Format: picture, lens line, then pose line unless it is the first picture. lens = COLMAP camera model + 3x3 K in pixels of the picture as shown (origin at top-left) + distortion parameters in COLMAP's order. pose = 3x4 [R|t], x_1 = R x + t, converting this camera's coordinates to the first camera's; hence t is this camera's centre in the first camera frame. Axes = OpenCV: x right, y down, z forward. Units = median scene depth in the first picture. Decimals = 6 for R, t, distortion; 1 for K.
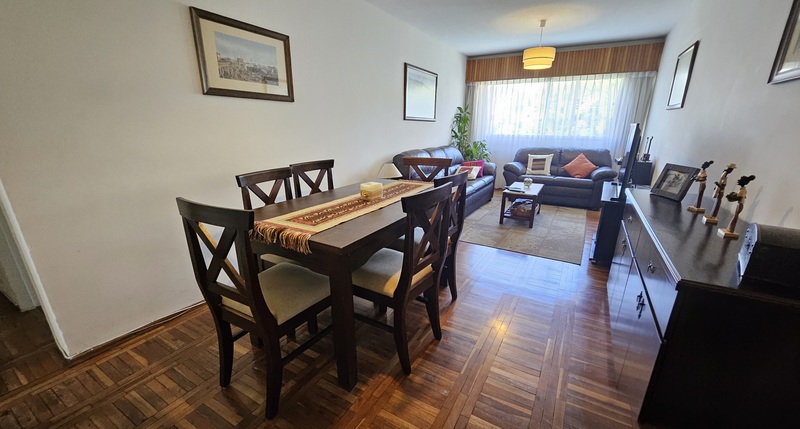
lens RADIAL K [[319.5, 0, 399.4], [0, 319.5, 226.6], [0, 0, 1]] dist [0.000521, 0.000087]
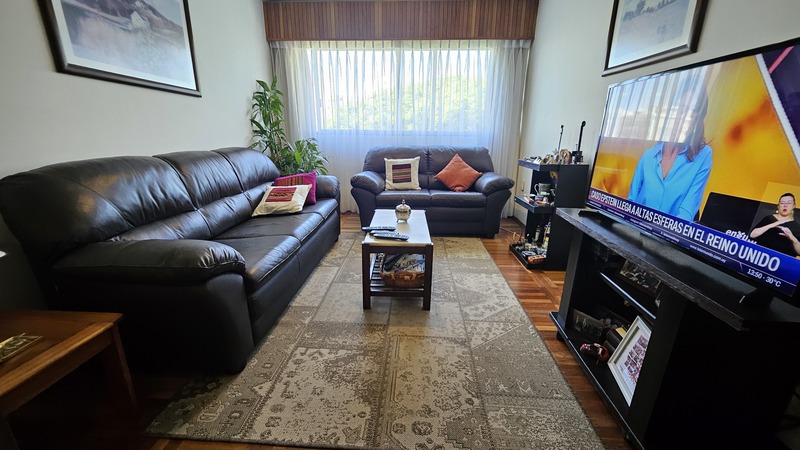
lens RADIAL K [[314.9, 0, 400.0], [0, 314.9, 225.0], [0, 0, 1]] dist [-0.001137, -0.000020]
pose [[0.883807, -0.130658, 0.449236, 0.137787], [0.139536, 0.990126, 0.013457, -0.104261], [-0.446559, 0.050791, 0.893312, 0.454209]]
